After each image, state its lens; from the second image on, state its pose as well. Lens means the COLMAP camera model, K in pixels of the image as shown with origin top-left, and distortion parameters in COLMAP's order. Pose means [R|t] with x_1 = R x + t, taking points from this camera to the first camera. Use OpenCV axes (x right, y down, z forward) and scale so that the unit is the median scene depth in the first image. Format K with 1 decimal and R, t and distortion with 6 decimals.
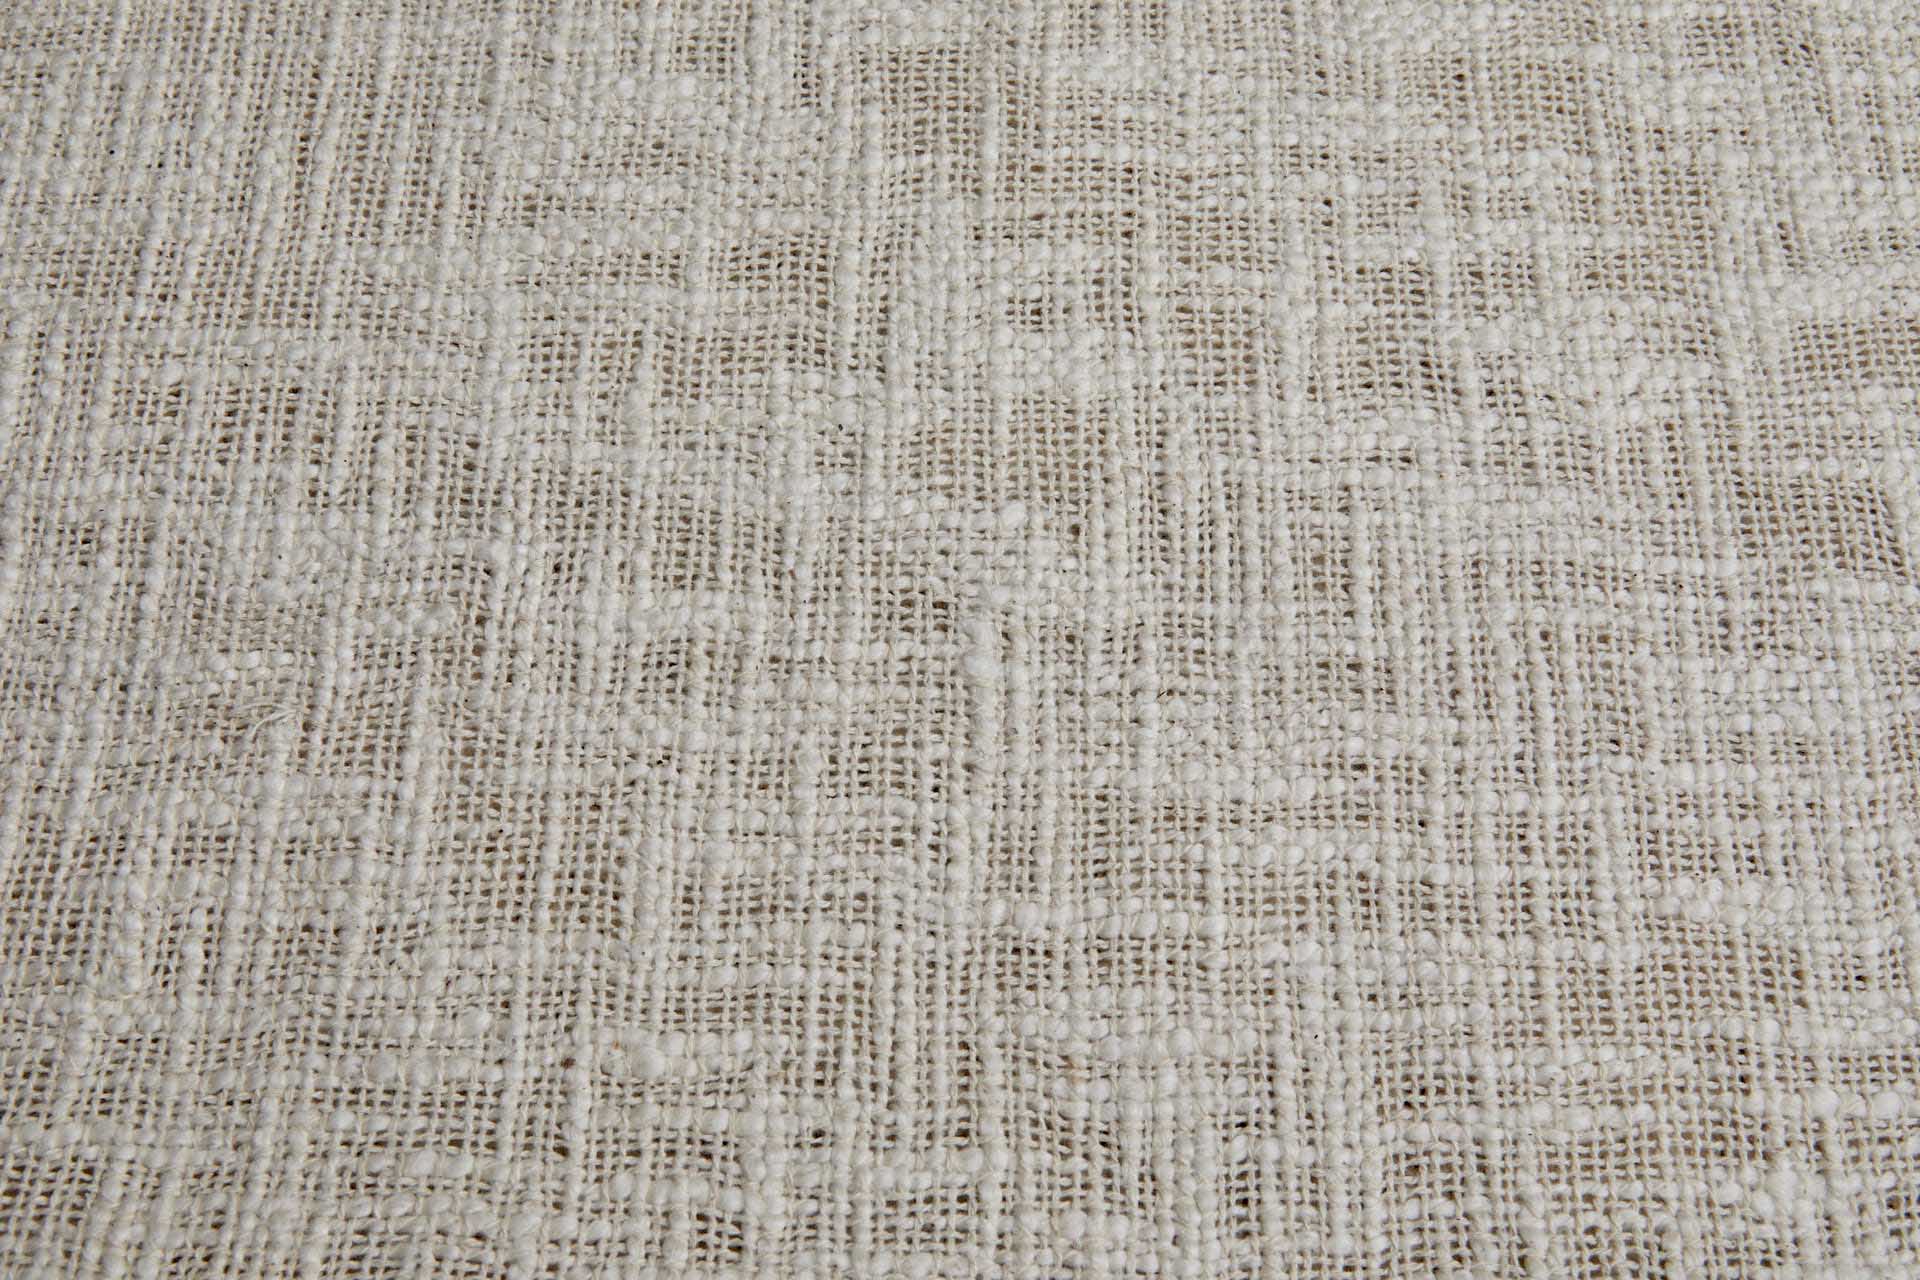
lens RADIAL K [[2536.9, 0, 960.0], [0, 2536.9, 640.0], [0, 0, 1]] dist [-0.091328, -0.192171]
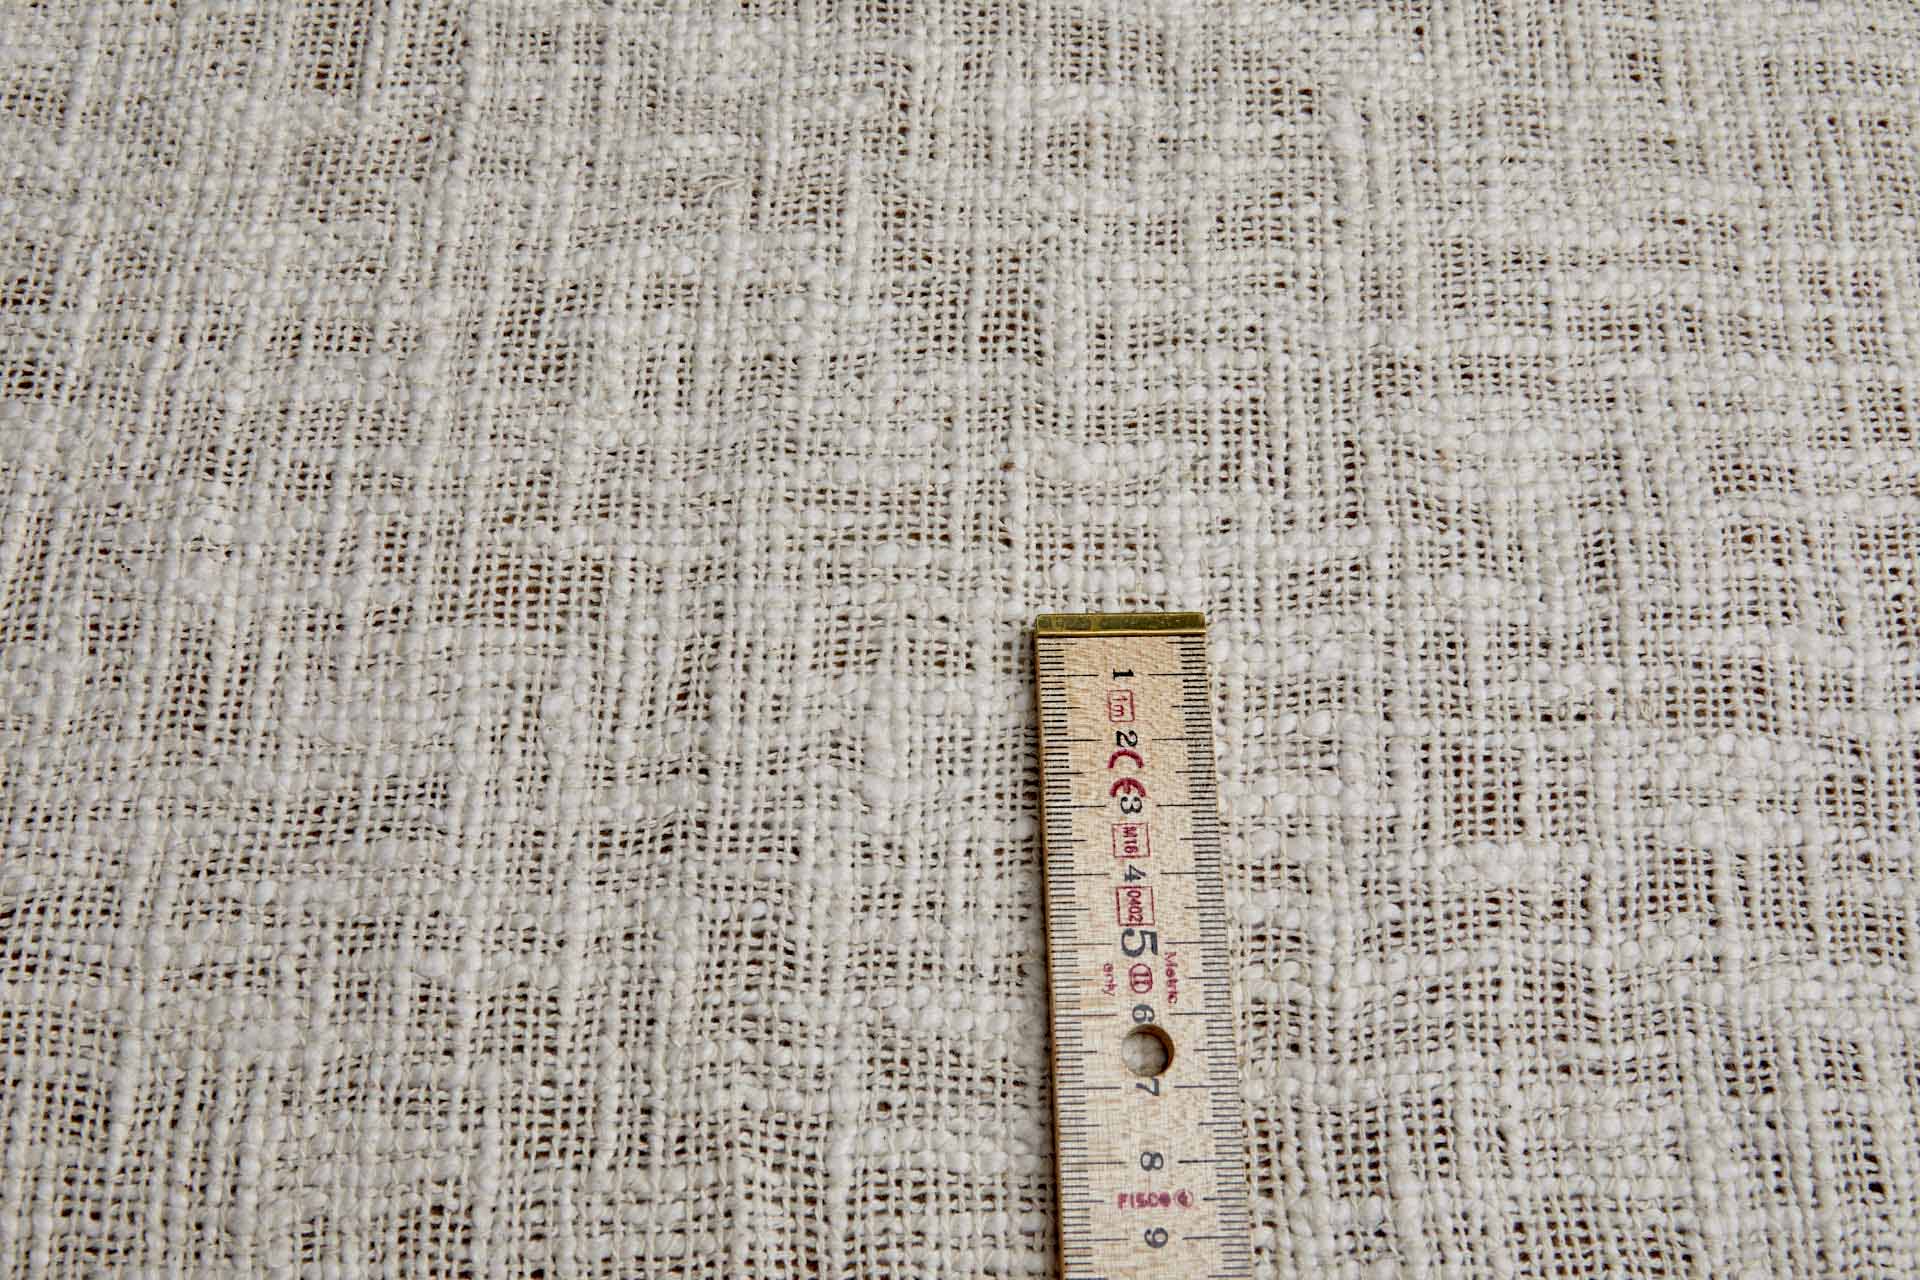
lens RADIAL K [[2536.9, 0, 960.0], [0, 2536.9, 640.0], [0, 0, 1]] dist [-0.091328, -0.192171]
pose [[0.985485, -0.038322, -0.165380, 0.014829], [0.083611, 0.957405, 0.276378, -0.089892], [0.147744, -0.286194, 0.946713, -0.141707]]
